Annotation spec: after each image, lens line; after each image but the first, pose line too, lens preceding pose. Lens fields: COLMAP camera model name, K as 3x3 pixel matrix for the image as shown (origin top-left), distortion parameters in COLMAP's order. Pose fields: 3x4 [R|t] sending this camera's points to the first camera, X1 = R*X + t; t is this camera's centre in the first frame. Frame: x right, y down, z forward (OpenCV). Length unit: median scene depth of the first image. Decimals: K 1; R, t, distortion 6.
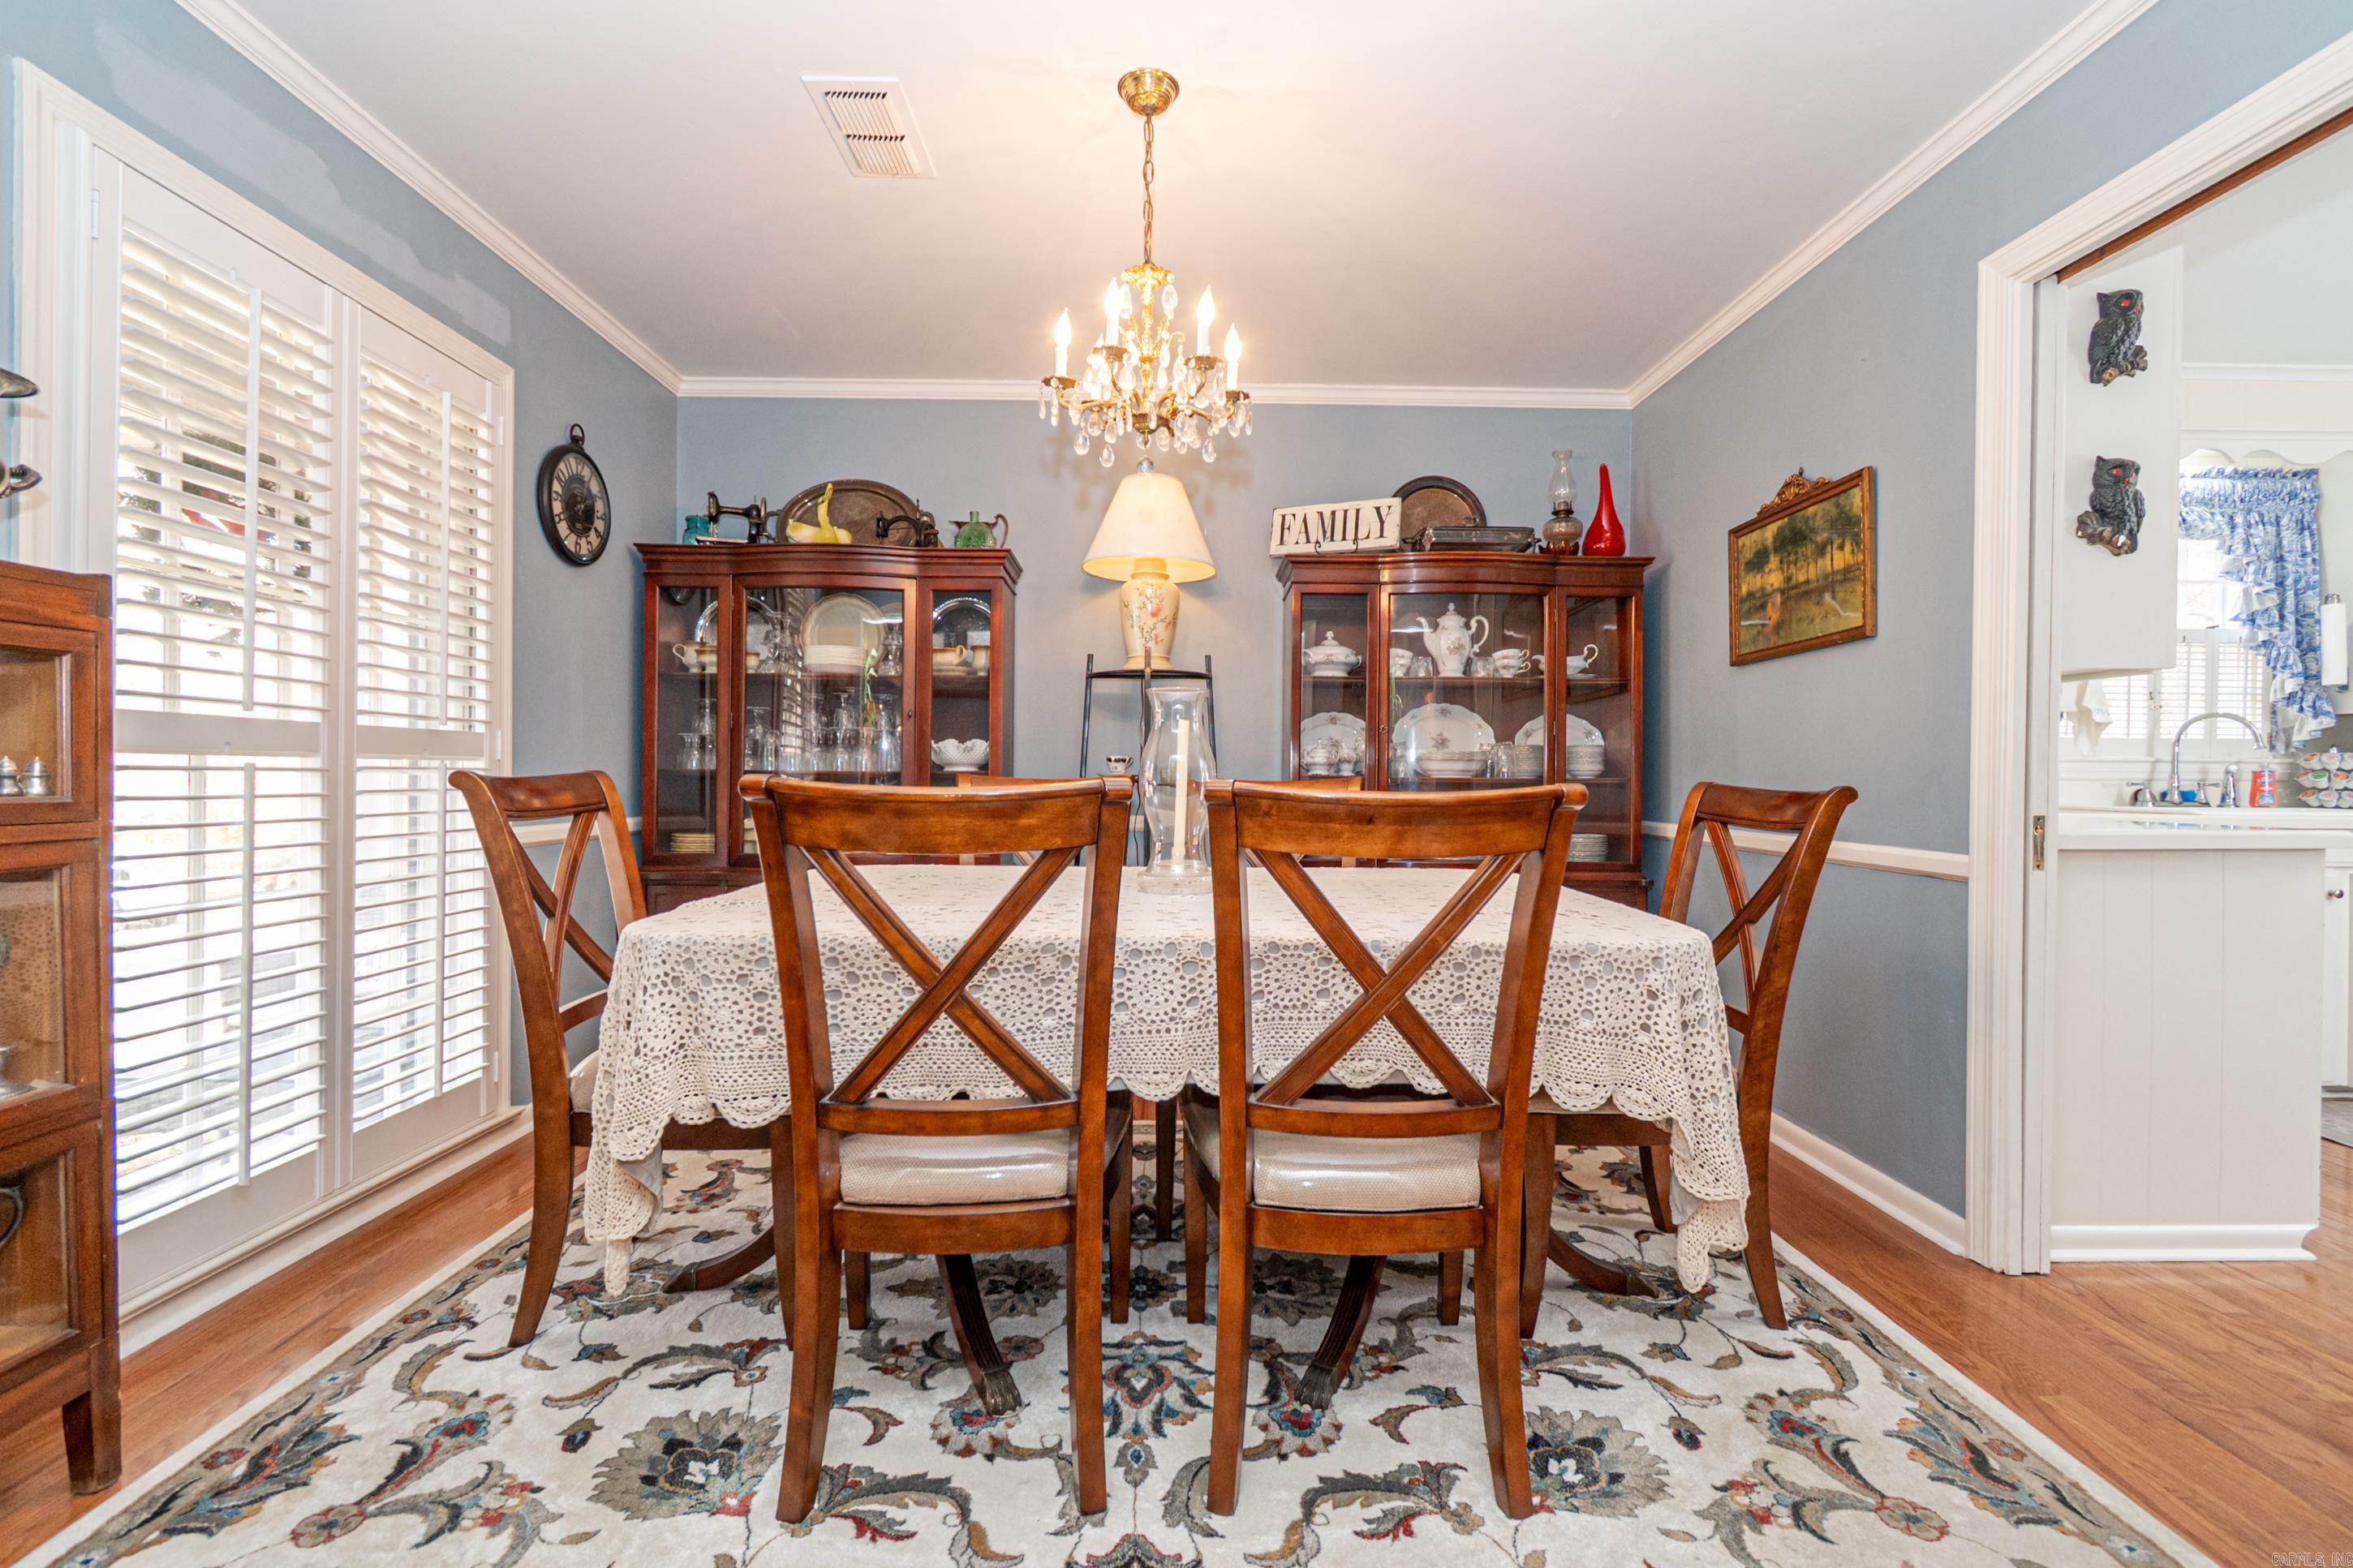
lens RADIAL K [[1034.2, 0, 1172.1], [0, 1034.2, 775.8], [0, 0, 1]] dist [0.003260, 0.000256]
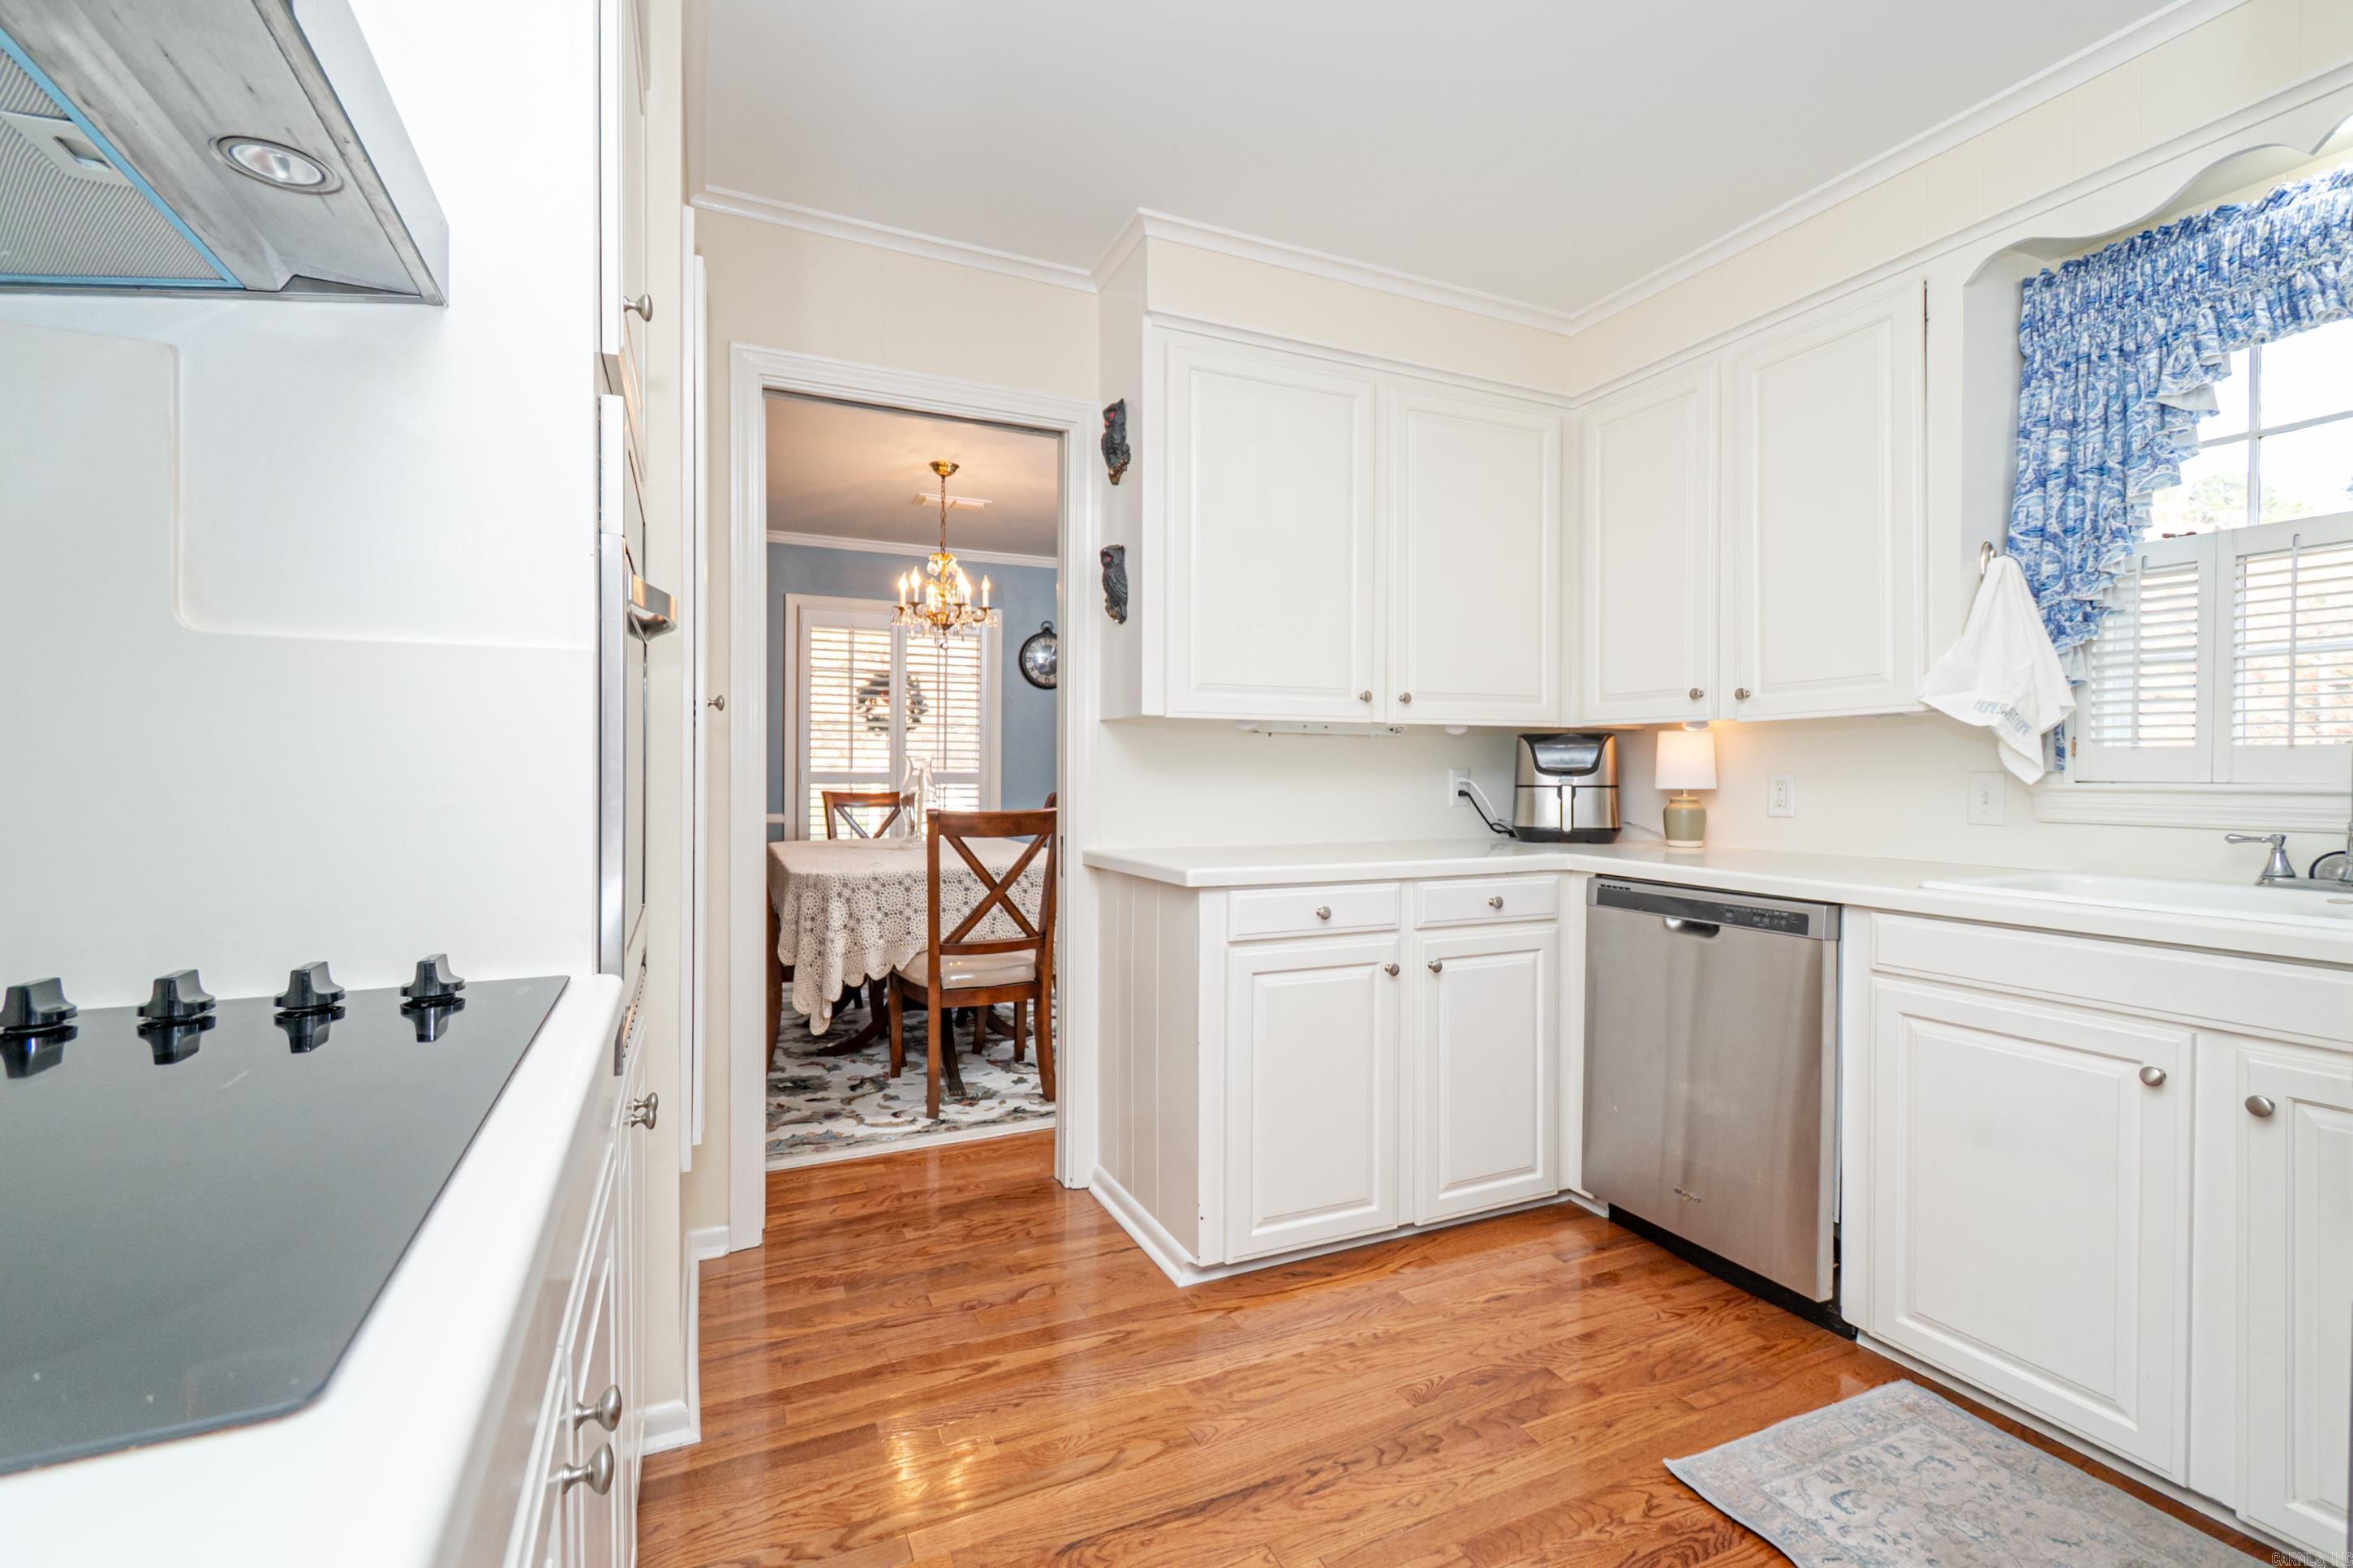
lens RADIAL K [[1010.9, 0, 1186.3], [0, 1010.9, 777.1], [0, 0, 1]] dist [0.005249, -0.000530]
pose [[0.419767, -0.000470, -0.907632, 1.236412], [-0.004219, 0.999988, -0.002469, -0.020661], [0.907622, 0.004866, 0.419760, 0.360635]]
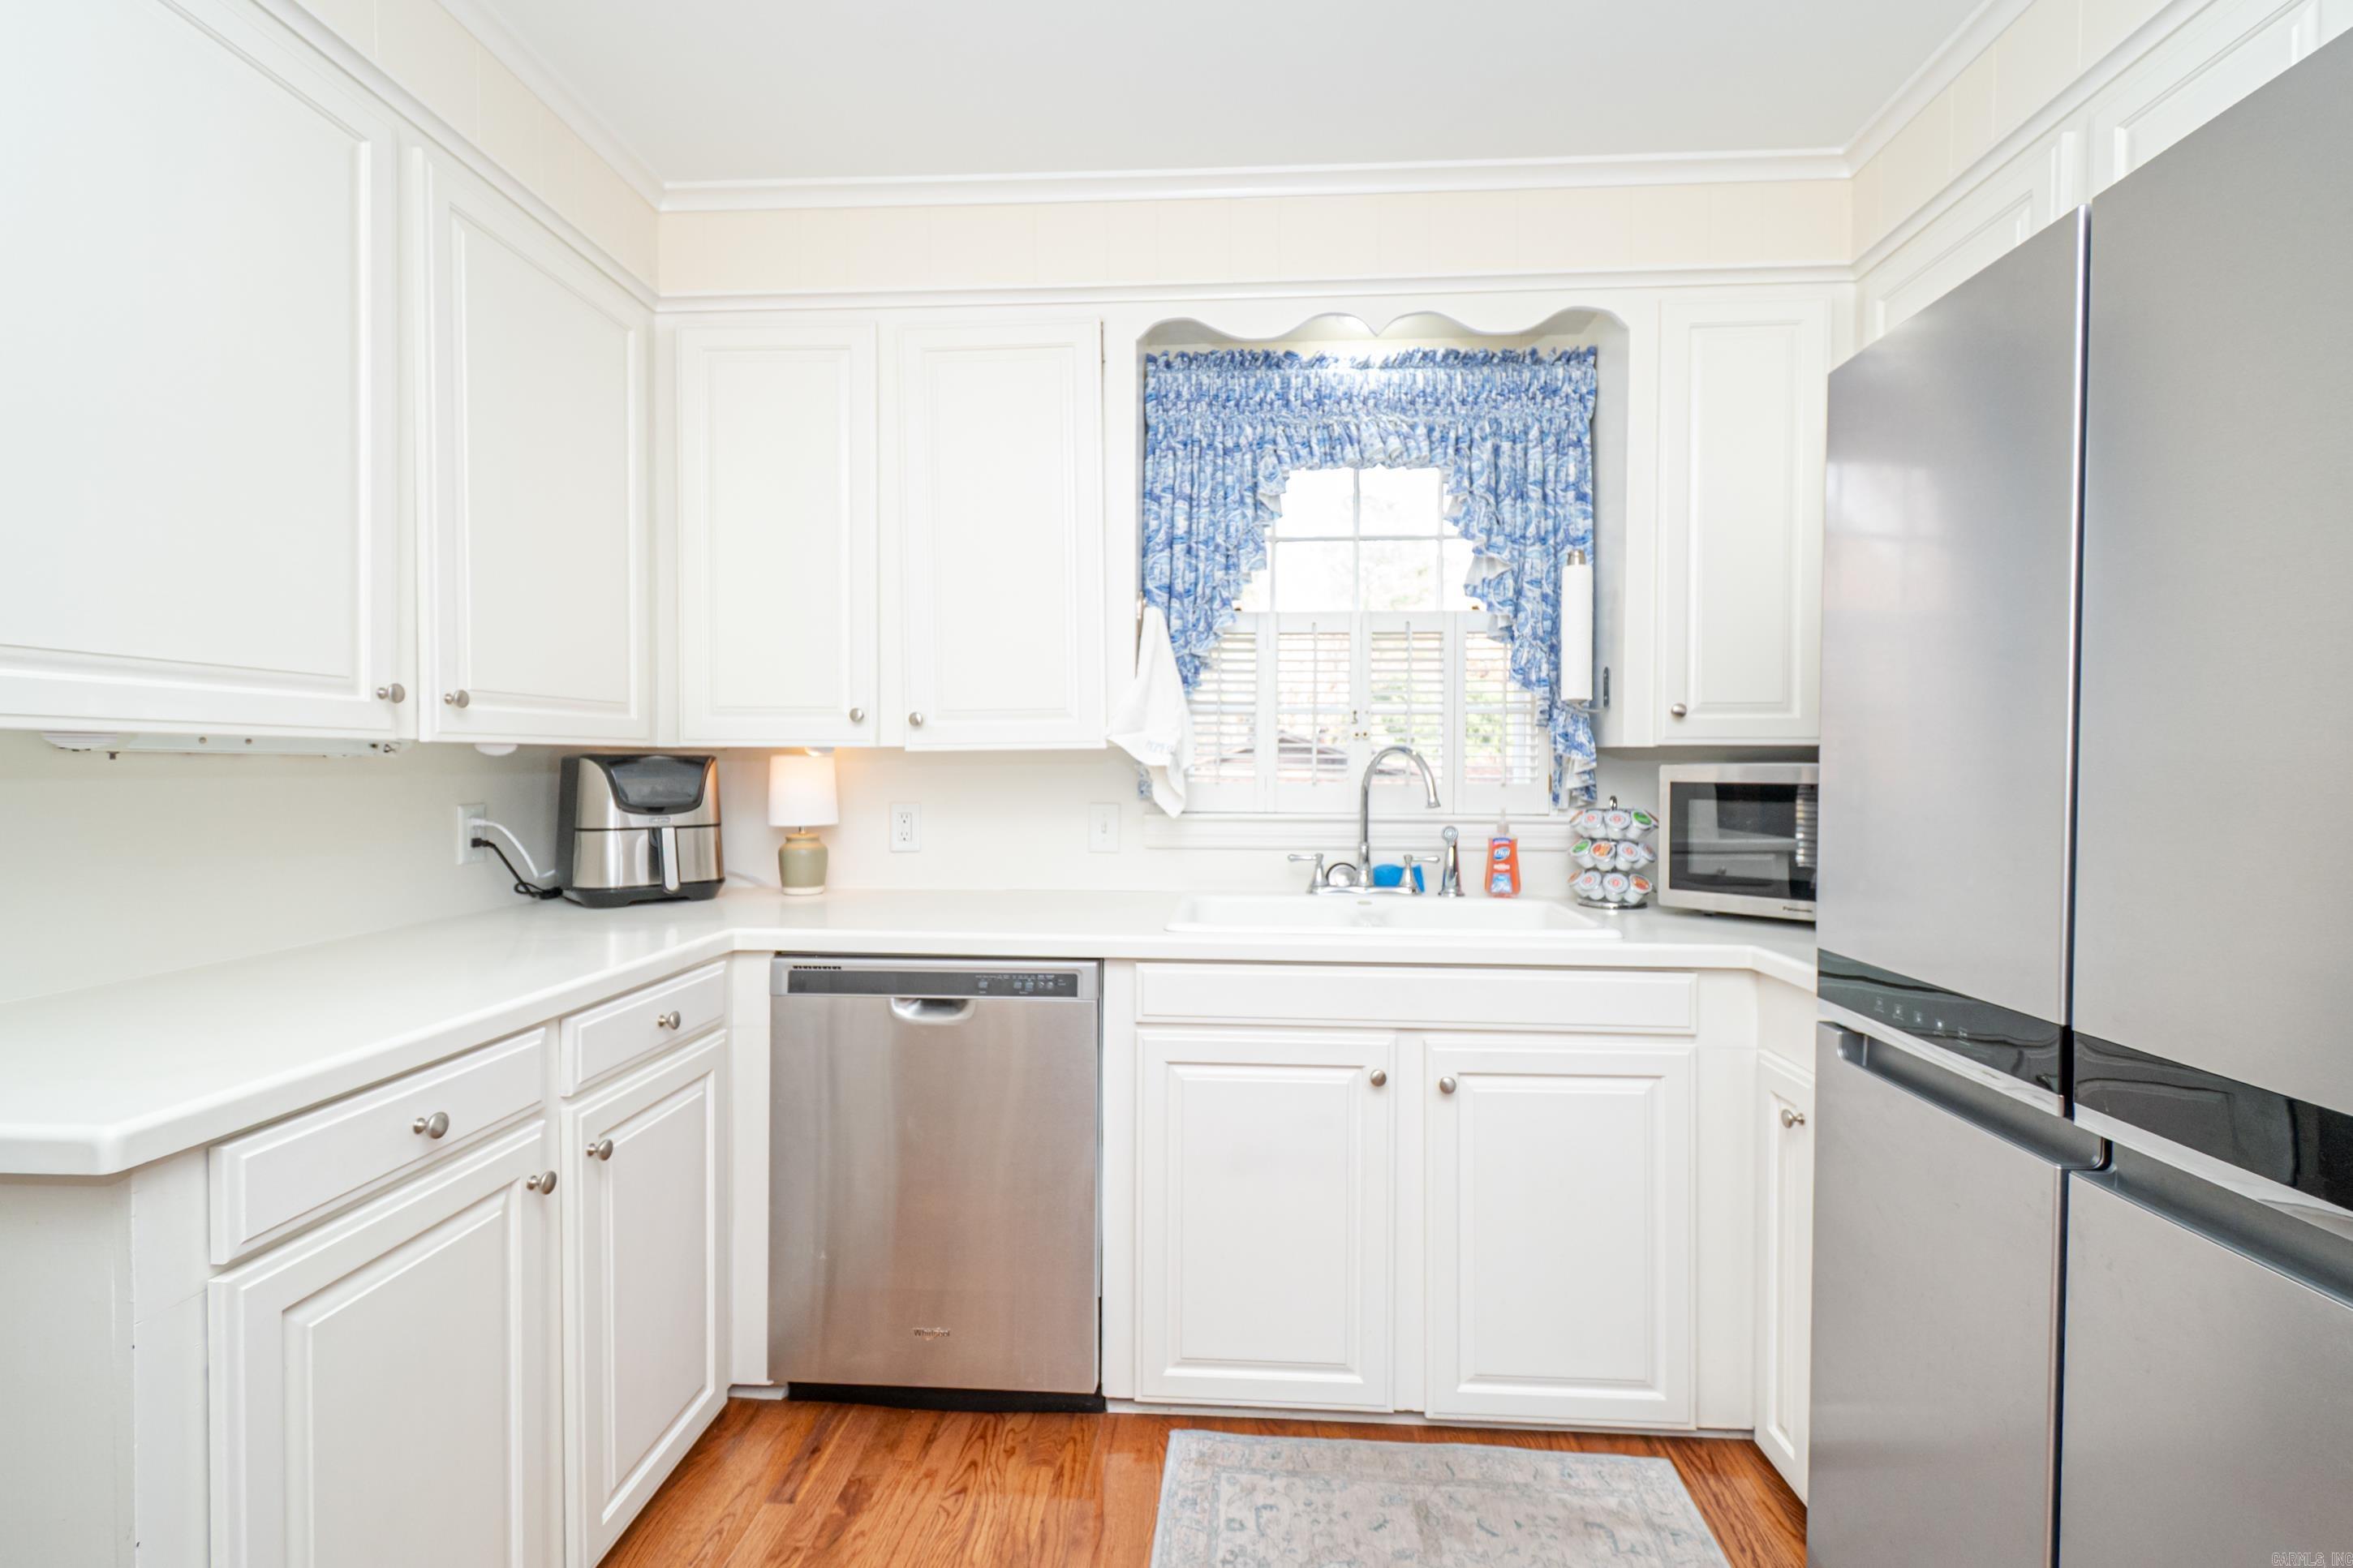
lens RADIAL K [[1037.0, 0, 1176.5], [0, 1037.0, 784.0], [0, 0, 1]] dist [0.007392, 0.000106]
pose [[0.997121, -0.006614, -0.075541, 0.958647], [0.007261, 0.999939, 0.008297, -0.047370], [0.075481, -0.008822, 0.997108, 0.392297]]
